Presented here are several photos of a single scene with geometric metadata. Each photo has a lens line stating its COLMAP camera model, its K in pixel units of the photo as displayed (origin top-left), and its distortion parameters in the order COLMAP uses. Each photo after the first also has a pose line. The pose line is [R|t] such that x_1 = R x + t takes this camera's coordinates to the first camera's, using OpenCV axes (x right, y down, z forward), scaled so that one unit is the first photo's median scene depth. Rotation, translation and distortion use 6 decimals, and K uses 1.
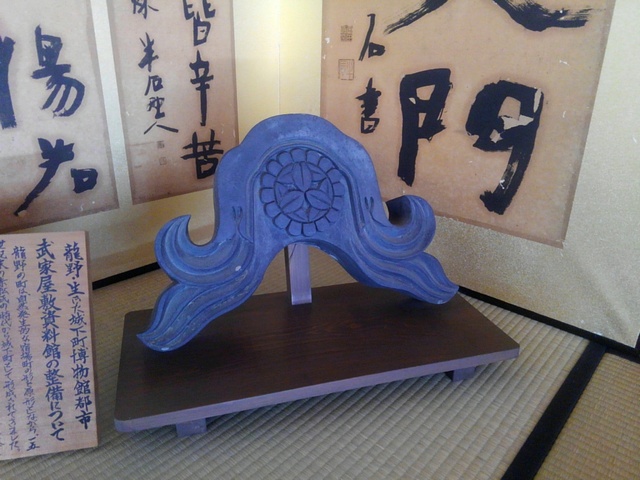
lens RADIAL K [[482.2, 0, 323.6], [0, 482.2, 239.7], [0, 0, 1]] dist [0.100177, -0.185259]
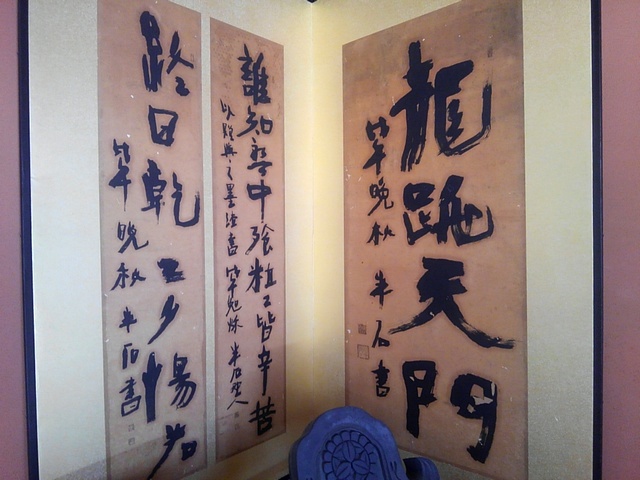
lens RADIAL K [[482.2, 0, 323.6], [0, 482.2, 239.7], [0, 0, 1]] dist [0.100177, -0.185259]
pose [[0.998979, -0.031281, 0.032587, -0.123158], [0.040840, 0.933706, -0.355704, -0.168568], [-0.019300, 0.356672, 0.934030, -0.538355]]
